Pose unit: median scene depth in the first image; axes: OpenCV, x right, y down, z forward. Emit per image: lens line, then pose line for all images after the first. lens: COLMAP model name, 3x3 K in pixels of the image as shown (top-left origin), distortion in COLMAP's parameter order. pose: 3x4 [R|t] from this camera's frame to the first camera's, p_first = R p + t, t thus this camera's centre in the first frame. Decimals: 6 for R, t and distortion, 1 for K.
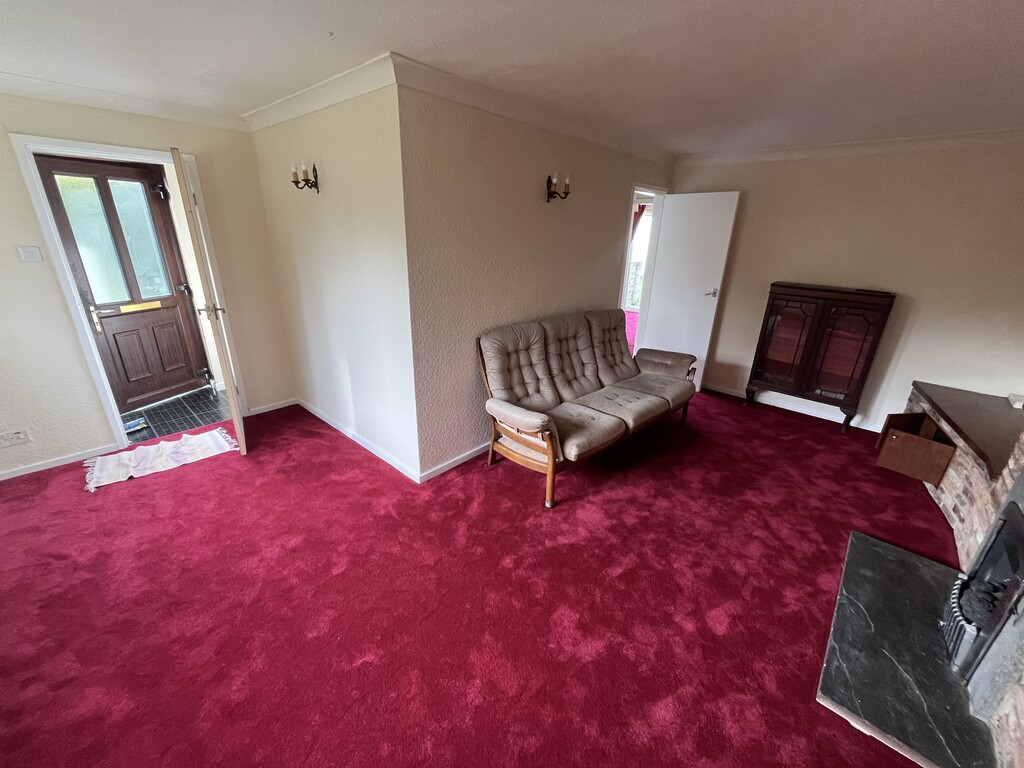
lens RADIAL K [[411.3, 0, 510.0], [0, 411.3, 384.4], [0, 0, 1]] dist [-0.007344, 0.000142]
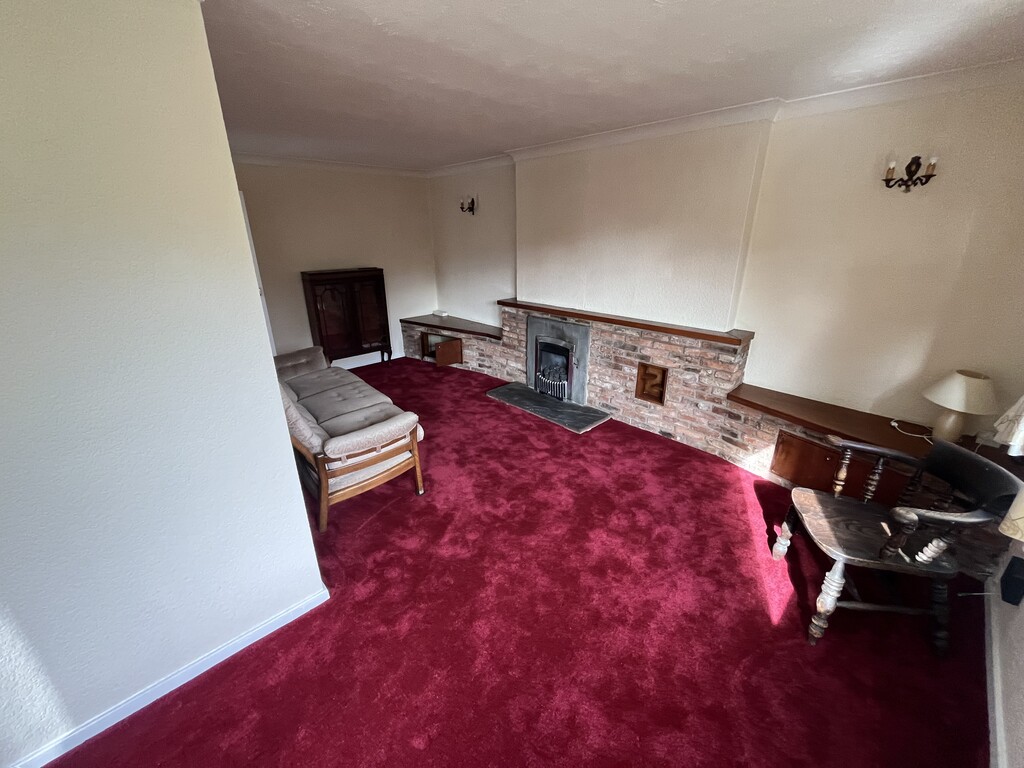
lens RADIAL K [[411.3, 0, 510.0], [0, 411.3, 384.4], [0, 0, 1]] dist [-0.007344, 0.000142]
pose [[0.065744, -0.373120, 0.925451, -0.773834], [0.362363, 0.873068, 0.326258, -0.212008], [-0.929715, 0.313900, 0.192604, 0.505575]]
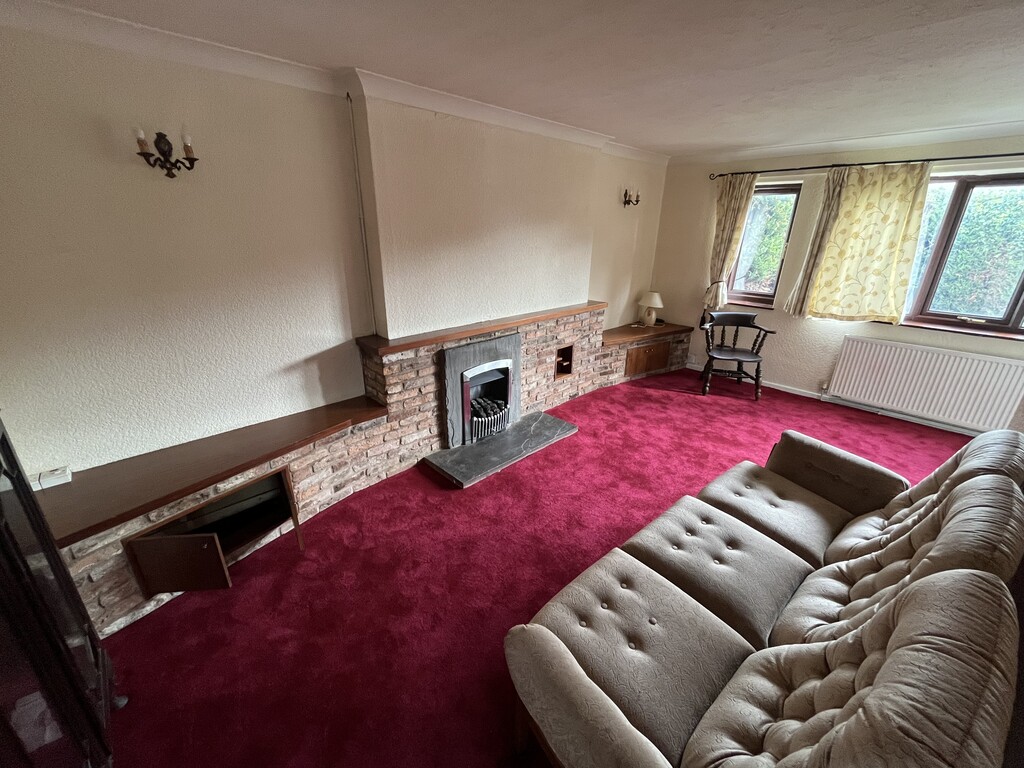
lens RADIAL K [[411.3, 0, 510.0], [0, 411.3, 384.4], [0, 0, 1]] dist [-0.007344, 0.000142]
pose [[-0.997343, -0.056646, 0.045798, 0.661625], [-0.011731, 0.745404, 0.666510, -0.570595], [-0.071893, 0.664202, -0.744088, 1.566297]]
